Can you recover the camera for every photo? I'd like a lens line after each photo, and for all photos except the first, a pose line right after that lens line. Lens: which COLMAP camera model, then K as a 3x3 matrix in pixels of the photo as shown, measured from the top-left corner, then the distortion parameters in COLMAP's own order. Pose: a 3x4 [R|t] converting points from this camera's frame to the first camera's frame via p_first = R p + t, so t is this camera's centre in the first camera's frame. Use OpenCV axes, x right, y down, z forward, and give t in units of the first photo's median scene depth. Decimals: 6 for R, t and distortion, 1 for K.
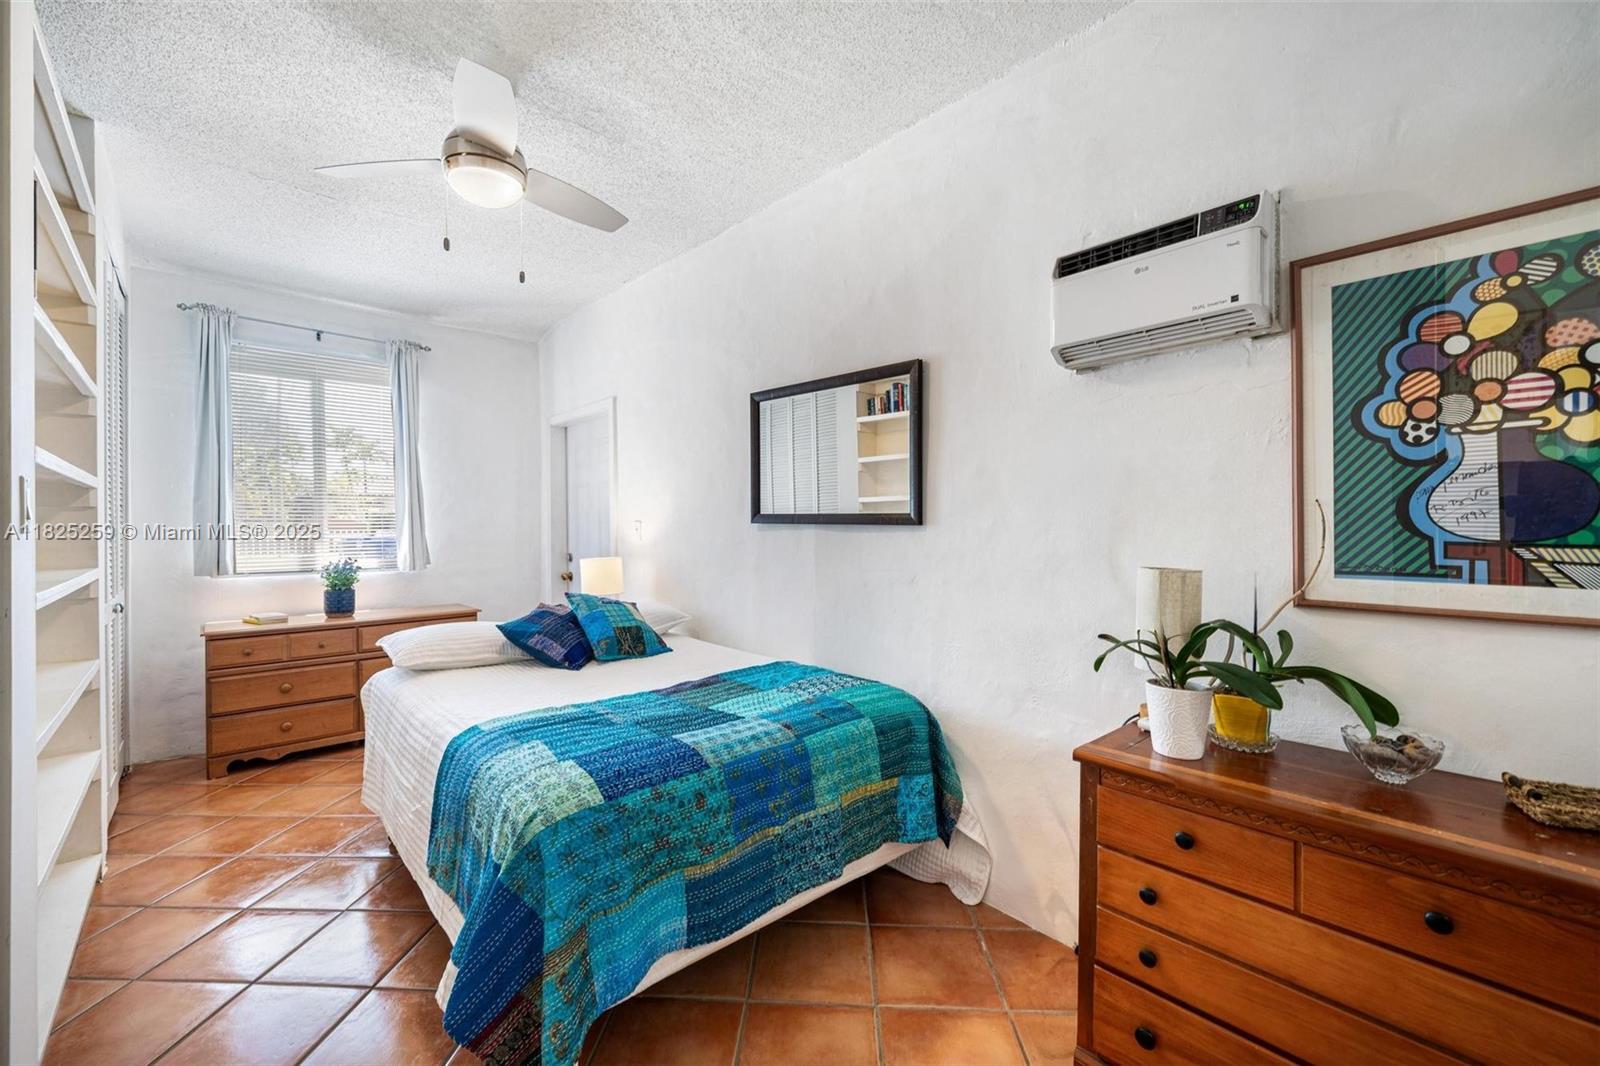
lens RADIAL K [[647.5, 0, 805.3], [0, 647.5, 527.3], [0, 0, 1]] dist [0.000028, -0.000013]
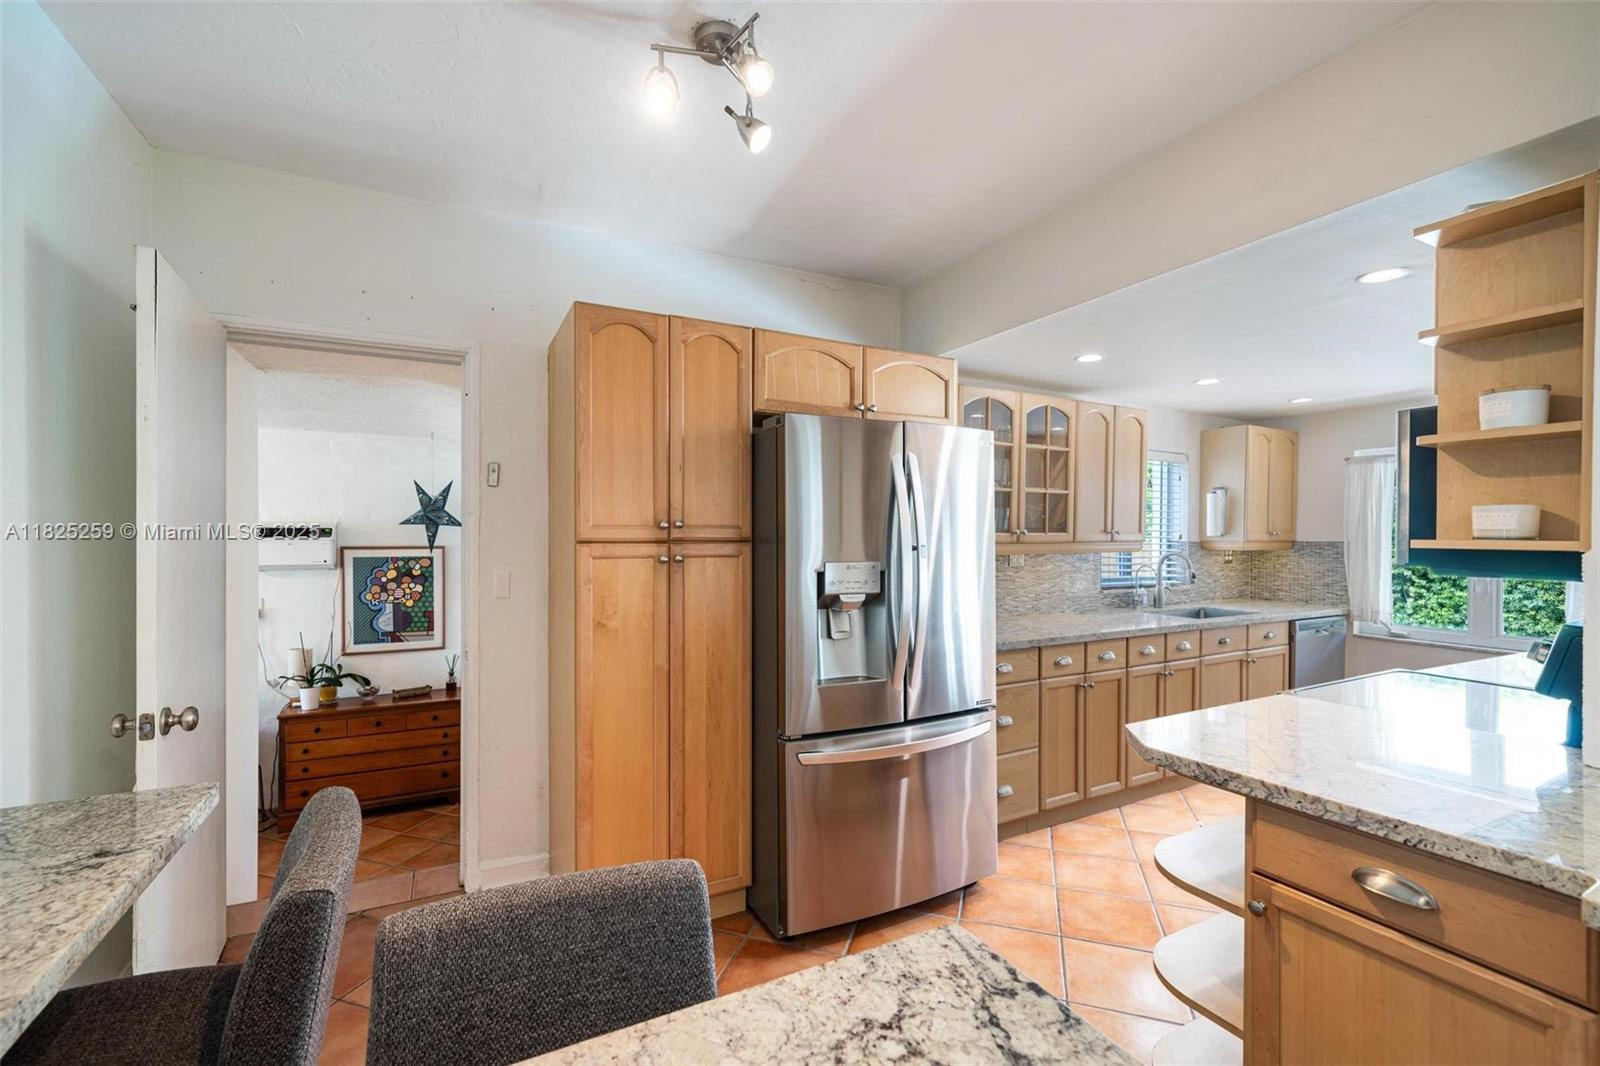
lens RADIAL K [[694.1, 0, 800.0], [0, 694.1, 533.0], [0, 0, 1]] dist [-0.001340, -0.000124]
pose [[0.271124, 0.003545, 0.962538, -2.154237], [0.001384, 0.999991, -0.004073, -0.521349], [-0.962543, 0.002436, 0.271117, -2.350598]]
